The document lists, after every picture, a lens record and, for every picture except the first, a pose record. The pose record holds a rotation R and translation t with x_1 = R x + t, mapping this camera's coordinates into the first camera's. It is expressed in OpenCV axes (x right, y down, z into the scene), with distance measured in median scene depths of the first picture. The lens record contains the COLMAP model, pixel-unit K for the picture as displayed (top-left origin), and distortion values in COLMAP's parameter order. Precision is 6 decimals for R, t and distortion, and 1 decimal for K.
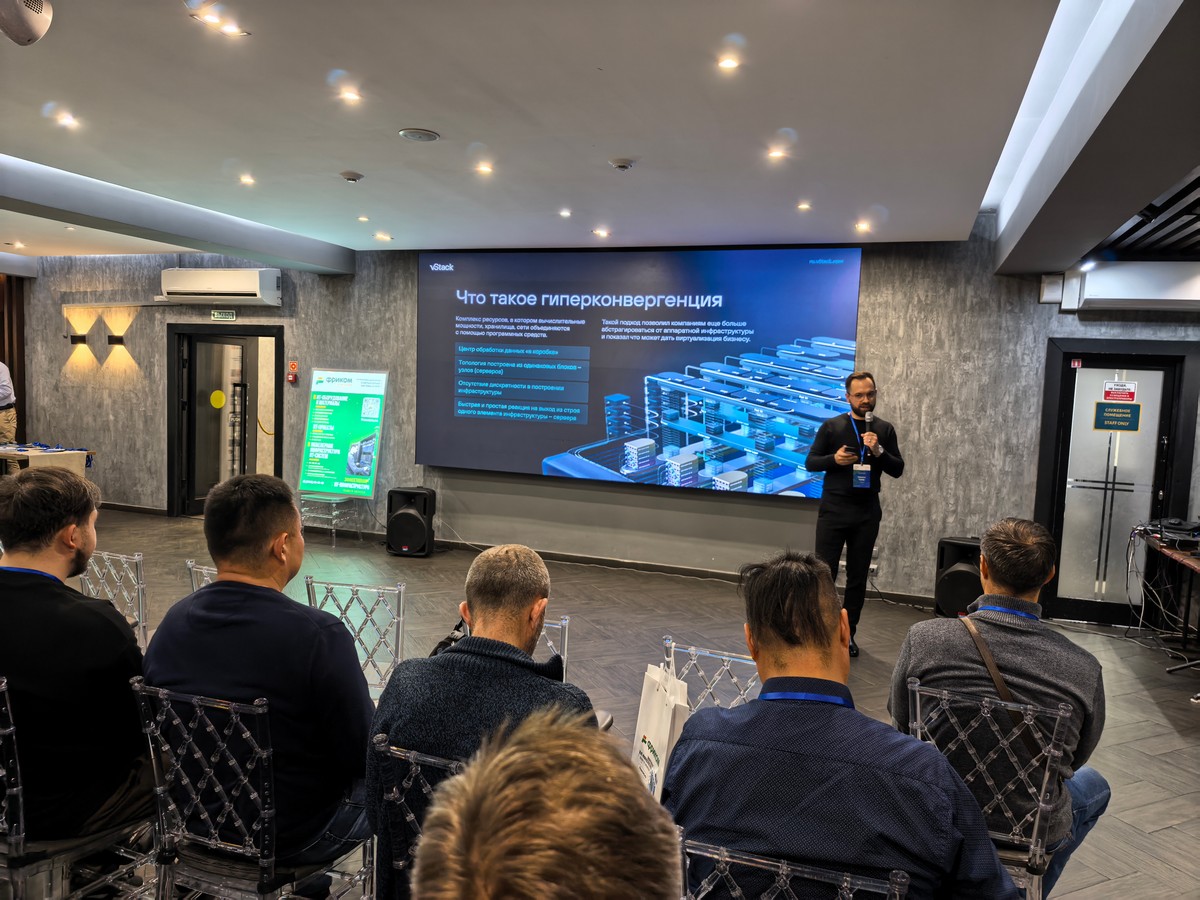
lens RADIAL K [[841.2, 0, 607.2], [0, 841.2, 448.9], [0, 0, 1]] dist [0.021970, -0.017453]
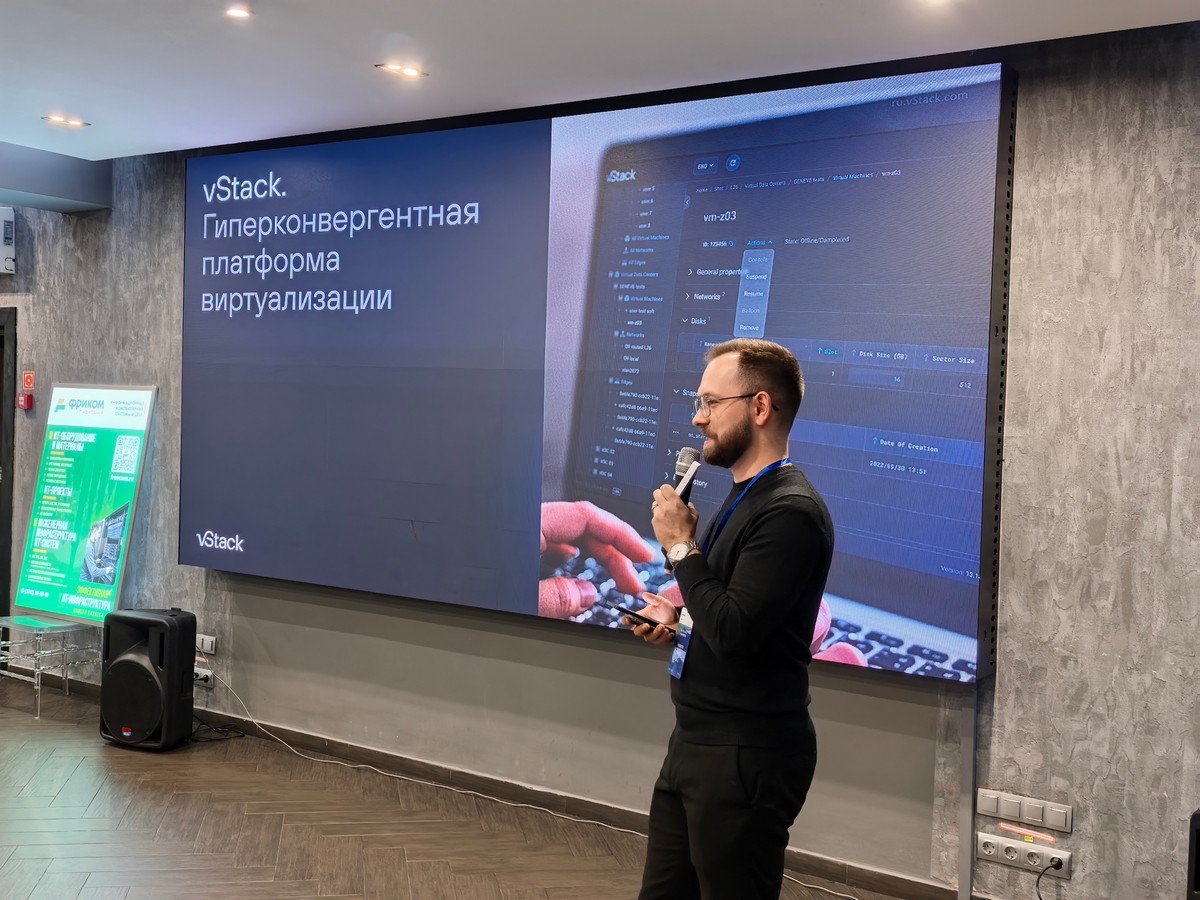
lens RADIAL K [[1309.2, 0, 594.0], [0, 1309.2, 445.2], [0, 0, 1]] dist [0.011799, 0.000000]
pose [[0.968887, 0.001427, -0.247501, 0.232878], [-0.017459, 0.997886, -0.062593, -0.009291], [0.246889, 0.064967, 0.966864, 0.305609]]
